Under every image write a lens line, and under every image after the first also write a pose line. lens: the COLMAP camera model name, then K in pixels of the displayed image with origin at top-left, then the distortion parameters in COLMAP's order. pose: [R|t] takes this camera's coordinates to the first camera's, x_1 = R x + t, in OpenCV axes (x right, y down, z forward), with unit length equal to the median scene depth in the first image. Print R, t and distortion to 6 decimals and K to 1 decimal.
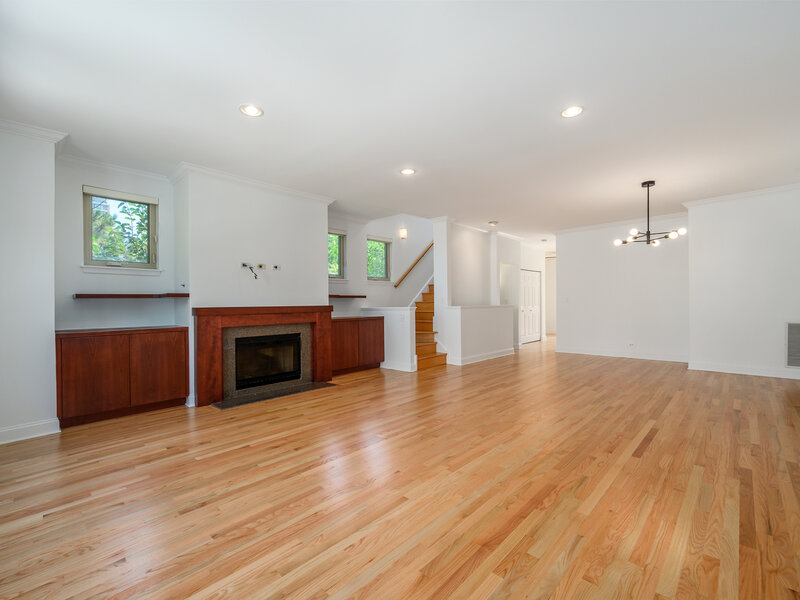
lens RADIAL K [[355.7, 0, 400.0], [0, 355.7, 300.0], [0, 0, 1]] dist [-0.001924, 0.000170]
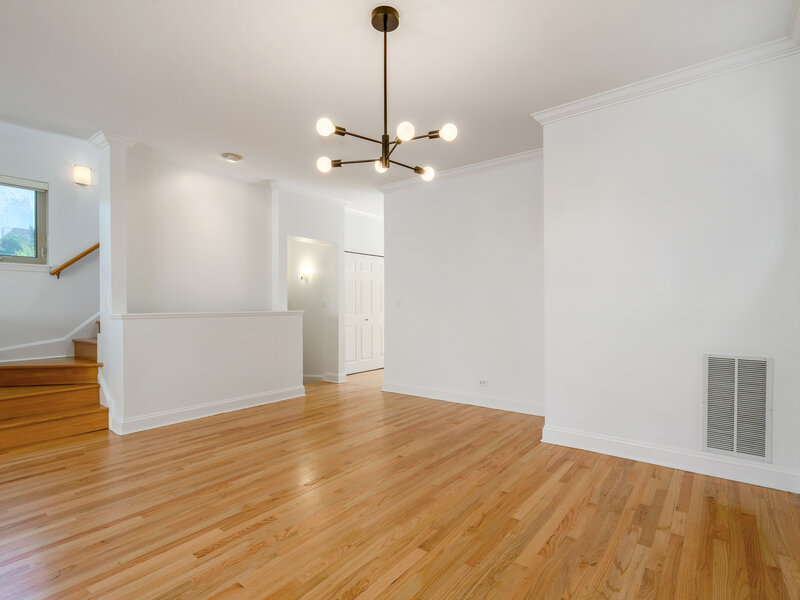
lens RADIAL K [[413.0, 0, 402.3], [0, 413.0, 301.2], [0, 0, 1]] dist [0.000450, 0.000078]
pose [[0.994255, 0.008792, 0.106680, 0.732945], [-0.008828, 0.999961, -0.000136, -0.005388], [-0.106677, -0.000807, 0.994293, 0.580554]]
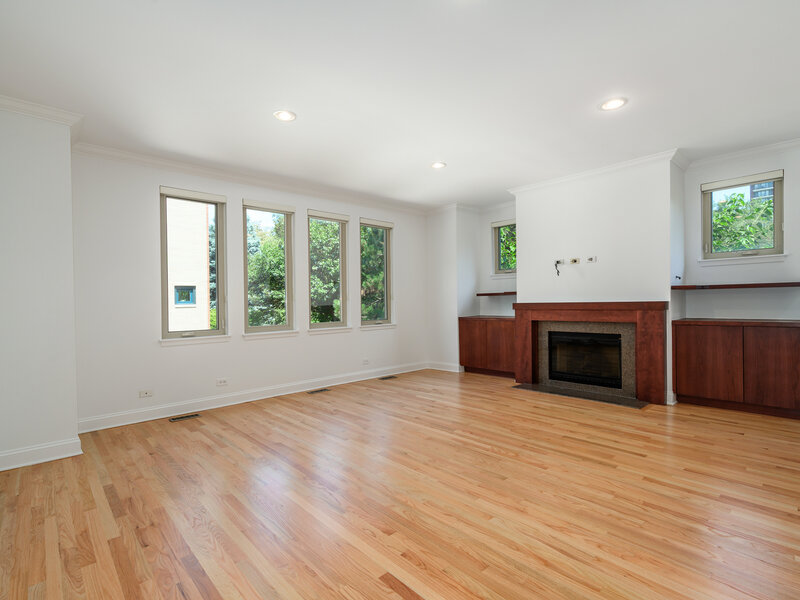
lens RADIAL K [[392.8, 0, 400.0], [0, 392.8, 300.0], [0, 0, 1]] dist [-0.000678, -0.000073]
pose [[-0.053803, 0.011616, -0.998484, 0.784835], [0.030407, 0.999488, 0.009989, -0.013825], [0.998088, -0.029823, -0.054129, 0.644197]]
